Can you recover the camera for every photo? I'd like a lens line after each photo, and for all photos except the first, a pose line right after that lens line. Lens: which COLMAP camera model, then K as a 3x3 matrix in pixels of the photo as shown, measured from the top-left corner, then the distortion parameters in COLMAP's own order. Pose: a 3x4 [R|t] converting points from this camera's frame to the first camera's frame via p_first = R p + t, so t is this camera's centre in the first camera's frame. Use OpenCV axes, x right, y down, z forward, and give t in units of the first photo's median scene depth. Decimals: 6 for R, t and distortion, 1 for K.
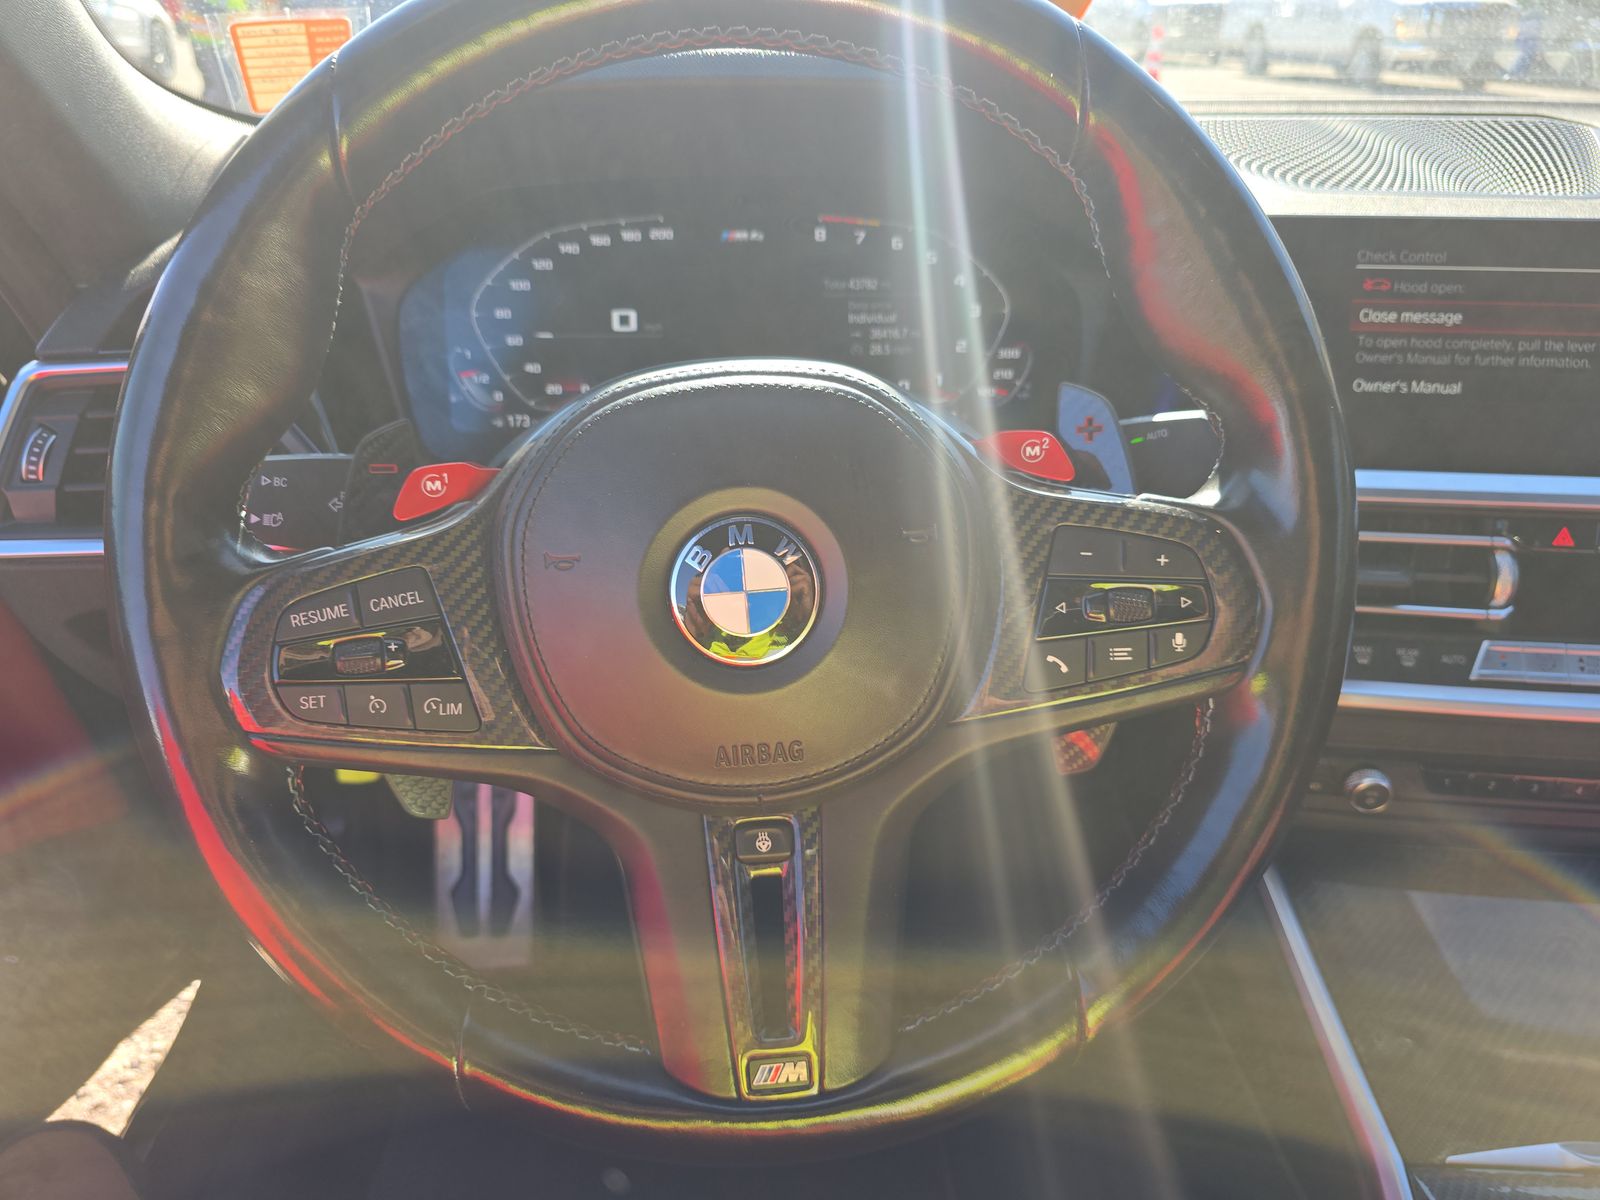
lens RADIAL K [[1083.8, 0, 790.8], [0, 1083.8, 598.5], [0, 0, 1]] dist [0.038255, -0.028402]
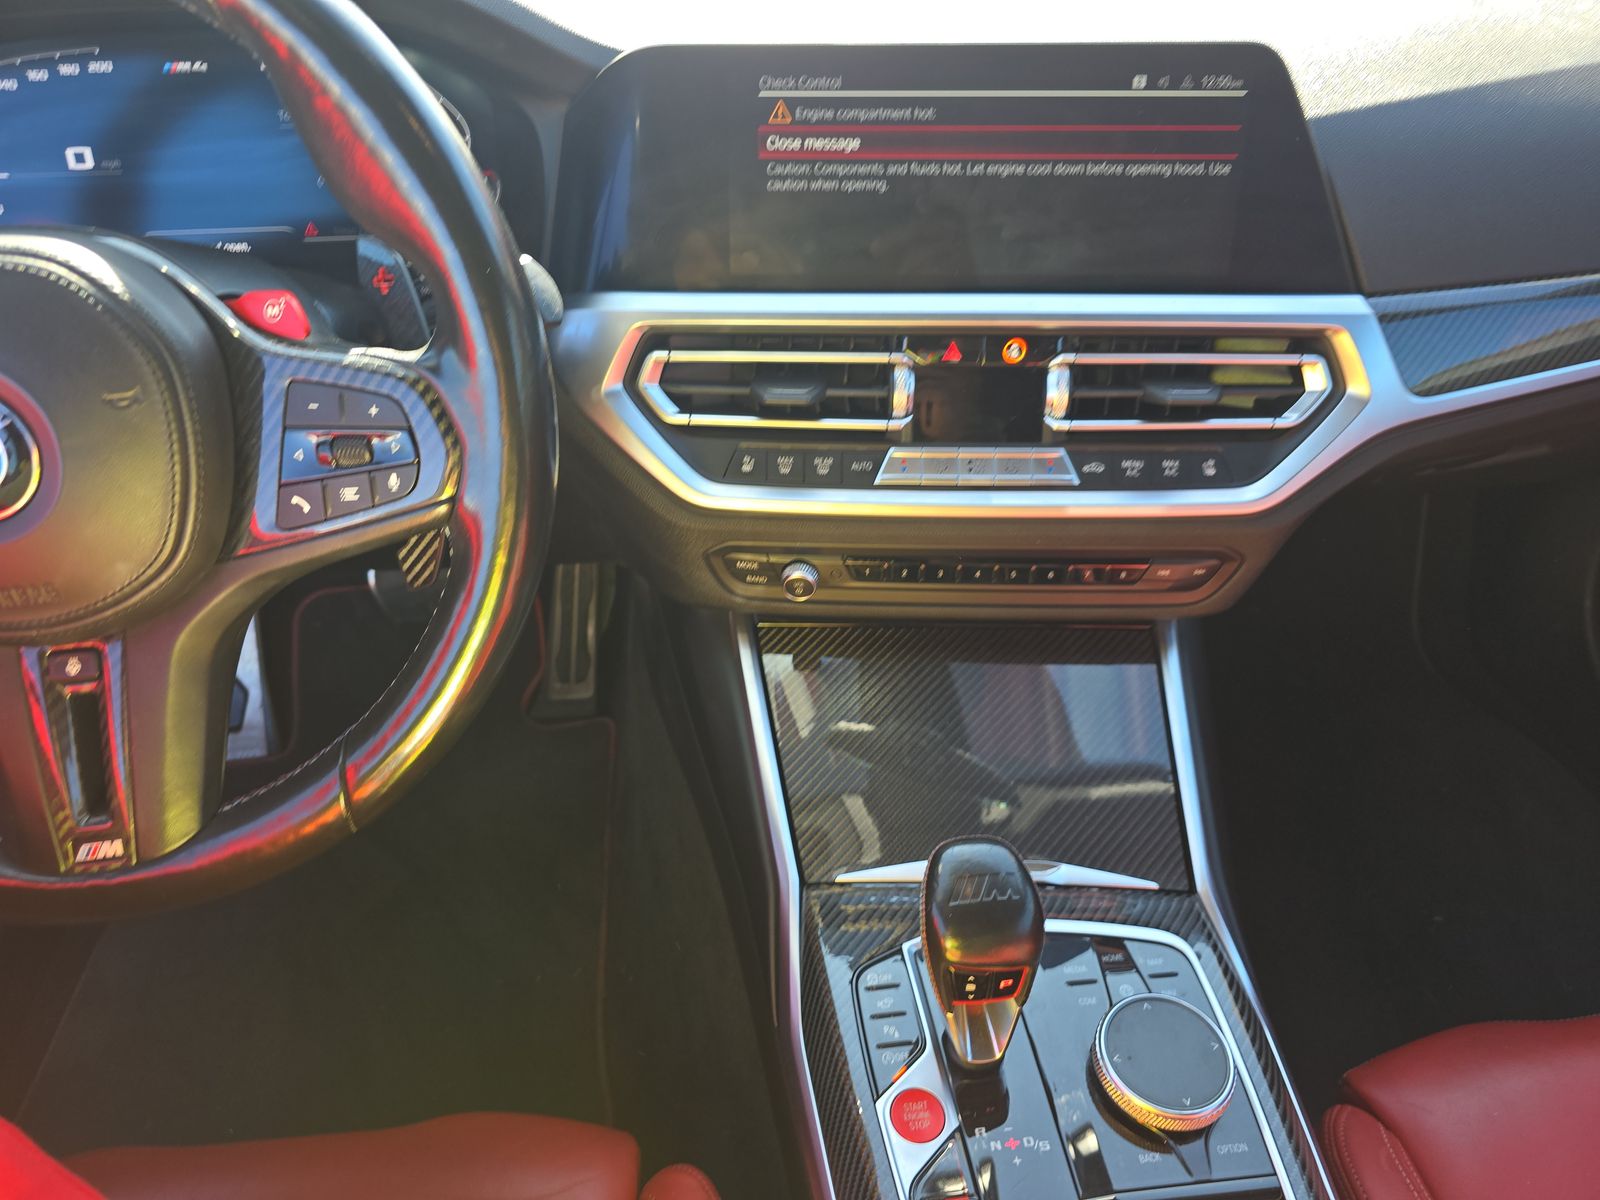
lens RADIAL K [[1083.8, 0, 796.5], [0, 1083.8, 588.3], [0, 0, 1]] dist [0.038255, -0.028402]
pose [[0.998355, -0.043478, 0.037383, 0.484687], [0.035531, 0.980786, 0.191822, -0.037053], [-0.045004, -0.190178, 0.980718, -0.115324]]
